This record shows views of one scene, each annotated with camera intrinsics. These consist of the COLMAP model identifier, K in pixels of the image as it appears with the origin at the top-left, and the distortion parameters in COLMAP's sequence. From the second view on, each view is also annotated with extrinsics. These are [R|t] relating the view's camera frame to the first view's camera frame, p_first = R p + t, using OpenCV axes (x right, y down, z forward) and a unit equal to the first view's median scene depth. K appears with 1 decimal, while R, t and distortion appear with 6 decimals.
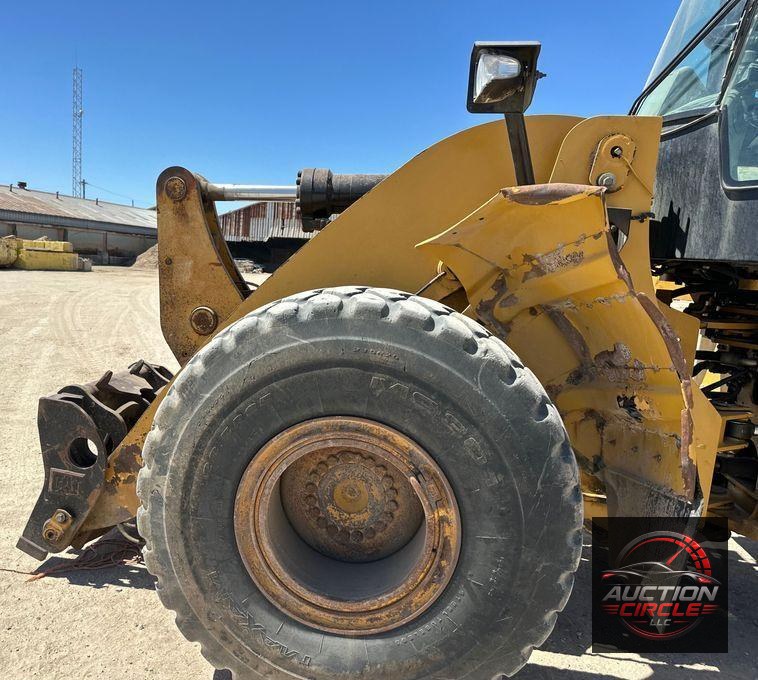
lens RADIAL K [[678.8, 0, 288.3], [0, 678.8, 358.9], [0, 0, 1]] dist [0.126003, -0.189740]
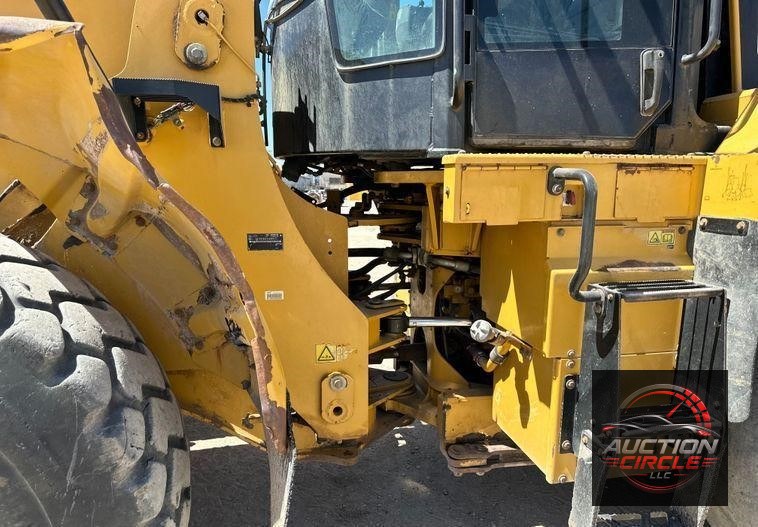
lens RADIAL K [[542.8, 0, 396.4], [0, 542.8, 287.7], [0, 0, 1]] dist [0.122594, -0.226847]
pose [[0.904762, -0.123414, 0.407646, 0.409811], [0.105376, 0.992206, 0.066508, -0.004142], [-0.412676, -0.017218, 0.910715, 0.341835]]
